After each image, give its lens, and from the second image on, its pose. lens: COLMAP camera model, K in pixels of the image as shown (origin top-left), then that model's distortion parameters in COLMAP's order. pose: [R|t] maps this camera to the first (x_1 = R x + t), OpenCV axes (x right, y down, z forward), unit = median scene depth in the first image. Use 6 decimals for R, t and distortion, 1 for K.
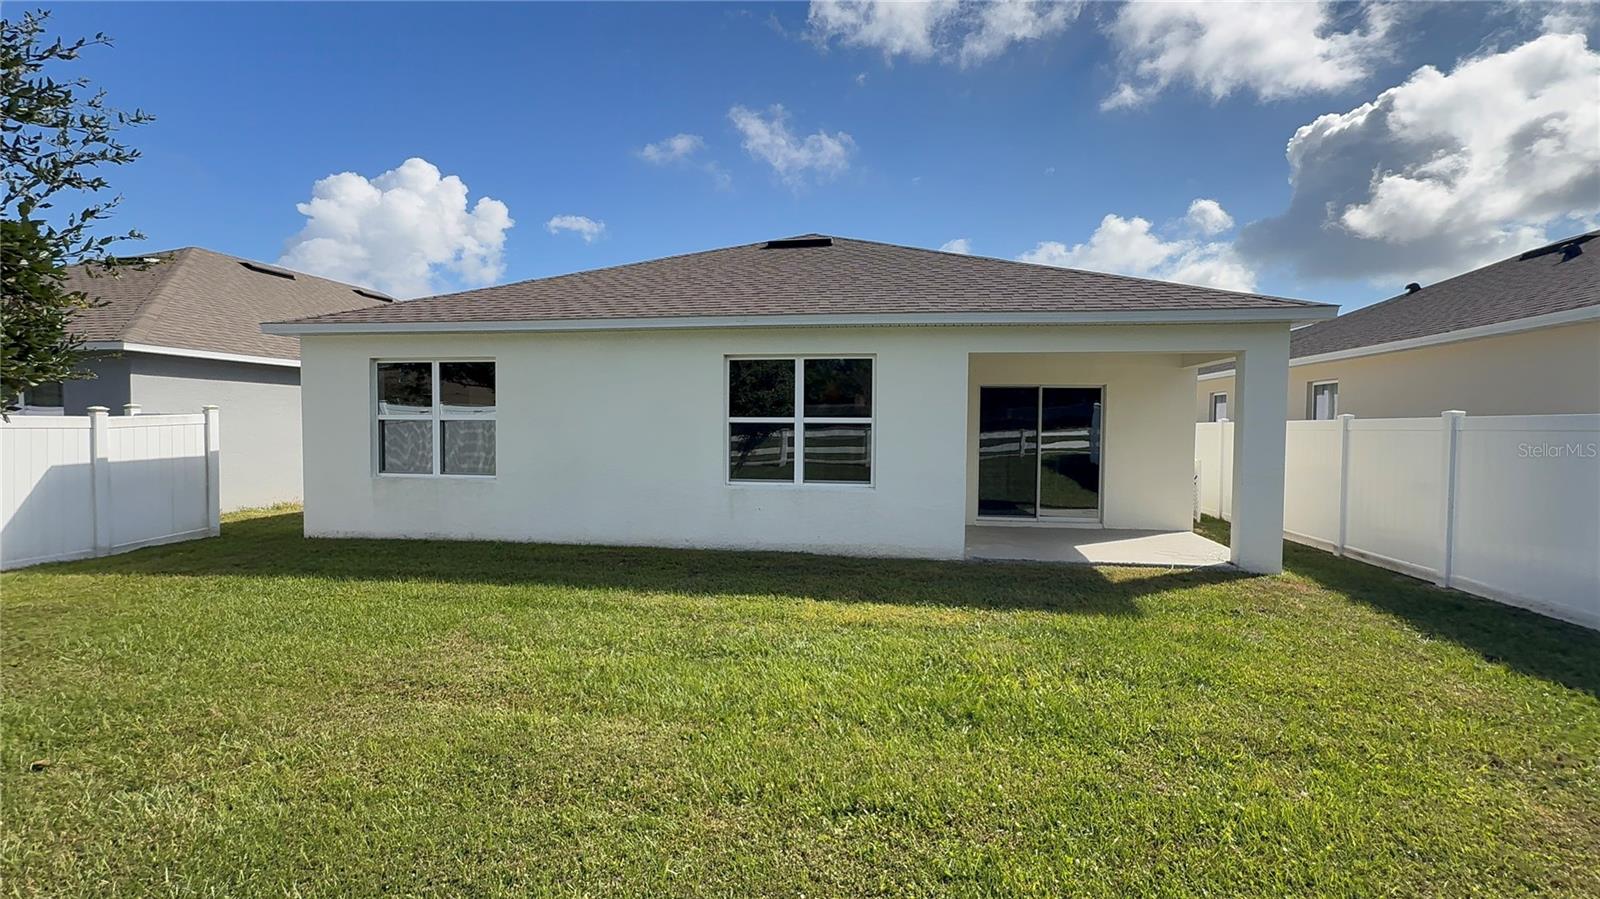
lens RADIAL K [[697.4, 0, 800.0], [0, 697.4, 449.5], [0, 0, 1]] dist [0.001797, 0.000755]
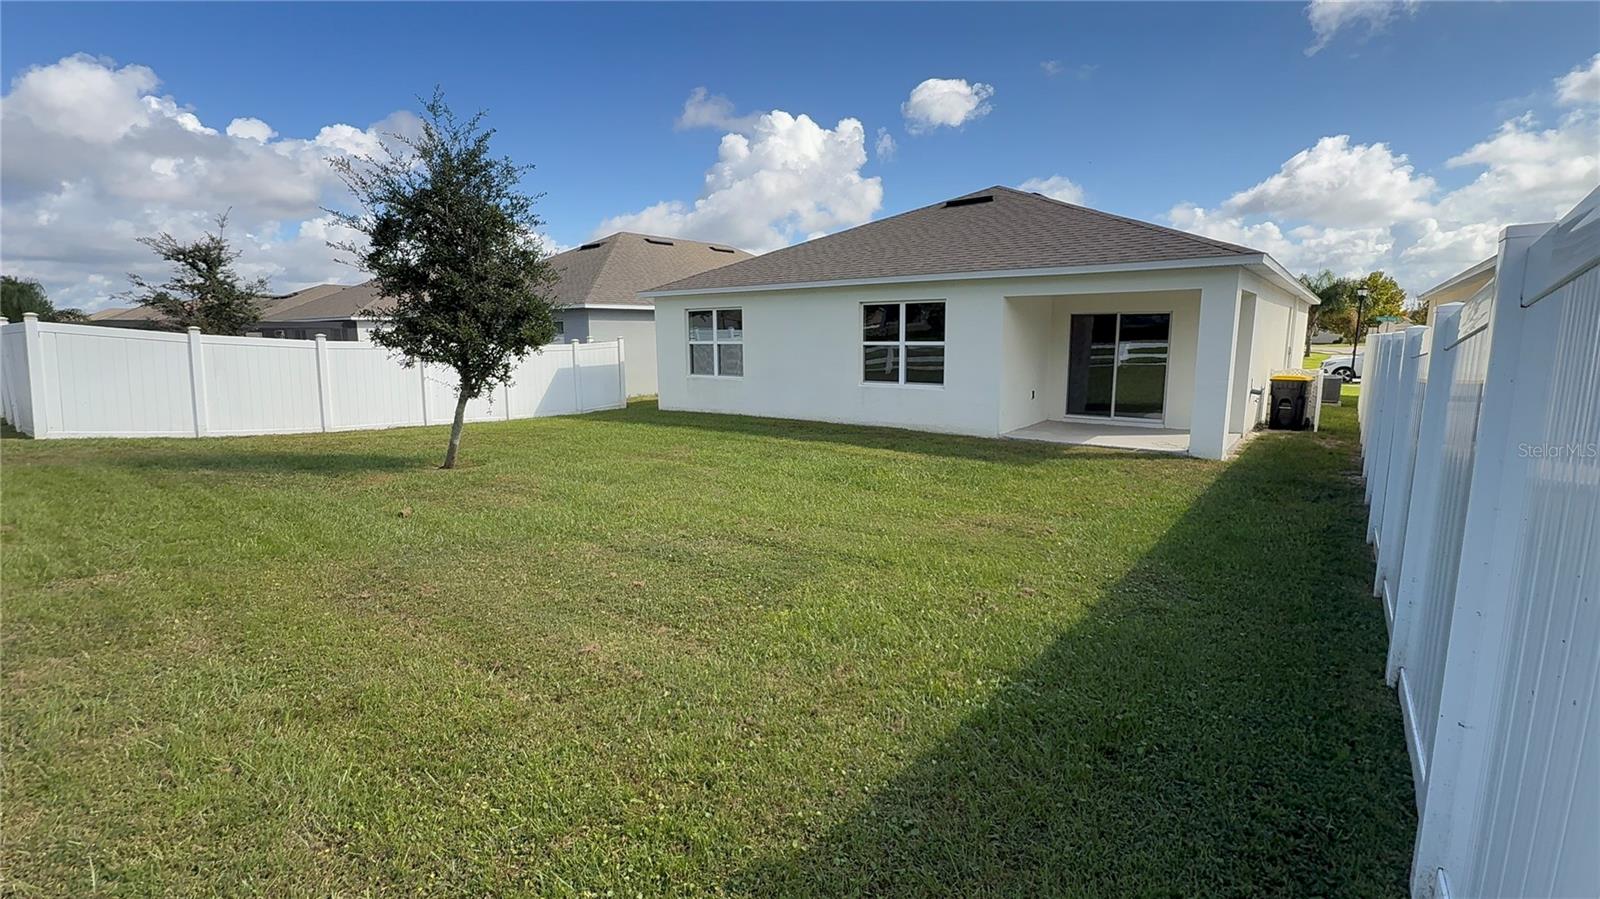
lens RADIAL K [[697.4, 0, 800.0], [0, 697.4, 449.5], [0, 0, 1]] dist [0.001797, 0.000755]
pose [[0.878866, 0.065426, -0.472561, 0.521445], [-0.004345, 0.991608, 0.129207, -0.006951], [0.477049, -0.111503, 0.871775, -0.466888]]
